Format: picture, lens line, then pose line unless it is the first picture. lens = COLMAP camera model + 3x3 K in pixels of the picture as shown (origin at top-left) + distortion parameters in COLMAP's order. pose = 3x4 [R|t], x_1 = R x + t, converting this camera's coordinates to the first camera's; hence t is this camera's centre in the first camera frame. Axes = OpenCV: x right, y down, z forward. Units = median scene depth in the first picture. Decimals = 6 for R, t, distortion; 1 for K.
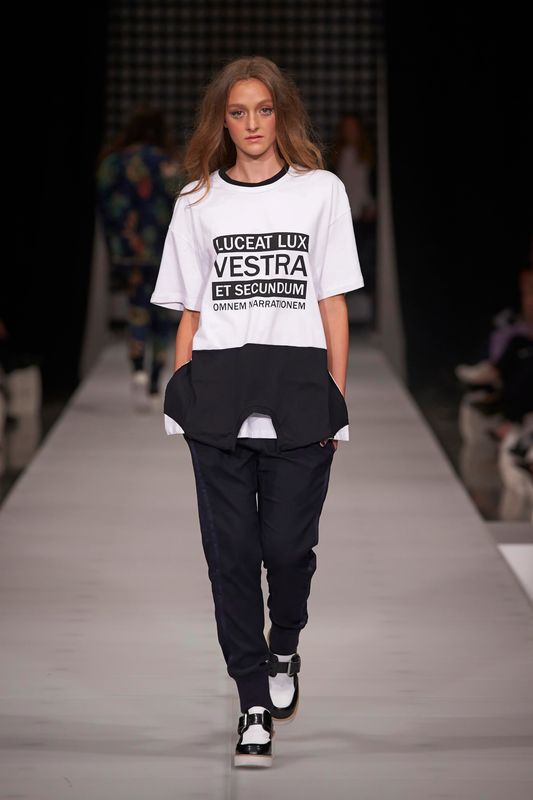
lens RADIAL K [[4684.2, 0, 267.5], [0, 4684.2, 398.0], [0, 0, 1]] dist [2.177674, 0.000000]
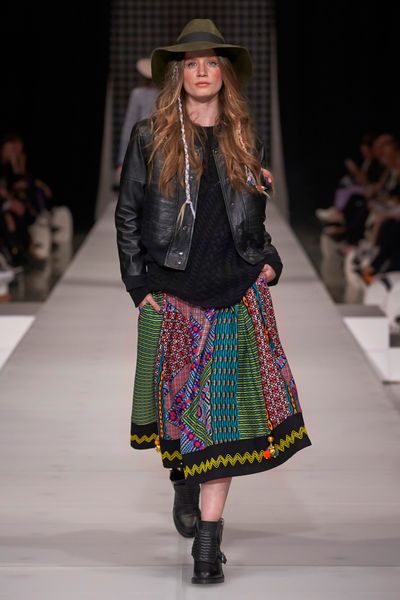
lens RADIAL K [[2199.7, 0, 199.2], [0, 2199.7, 297.4], [0, 0, 1]] dist [0.241811, 0.000000]
pose [[0.999972, -0.004520, -0.006008, 0.002011], [0.004746, 0.999258, 0.038211, -0.006513], [0.005831, -0.038239, 0.999252, 0.210251]]
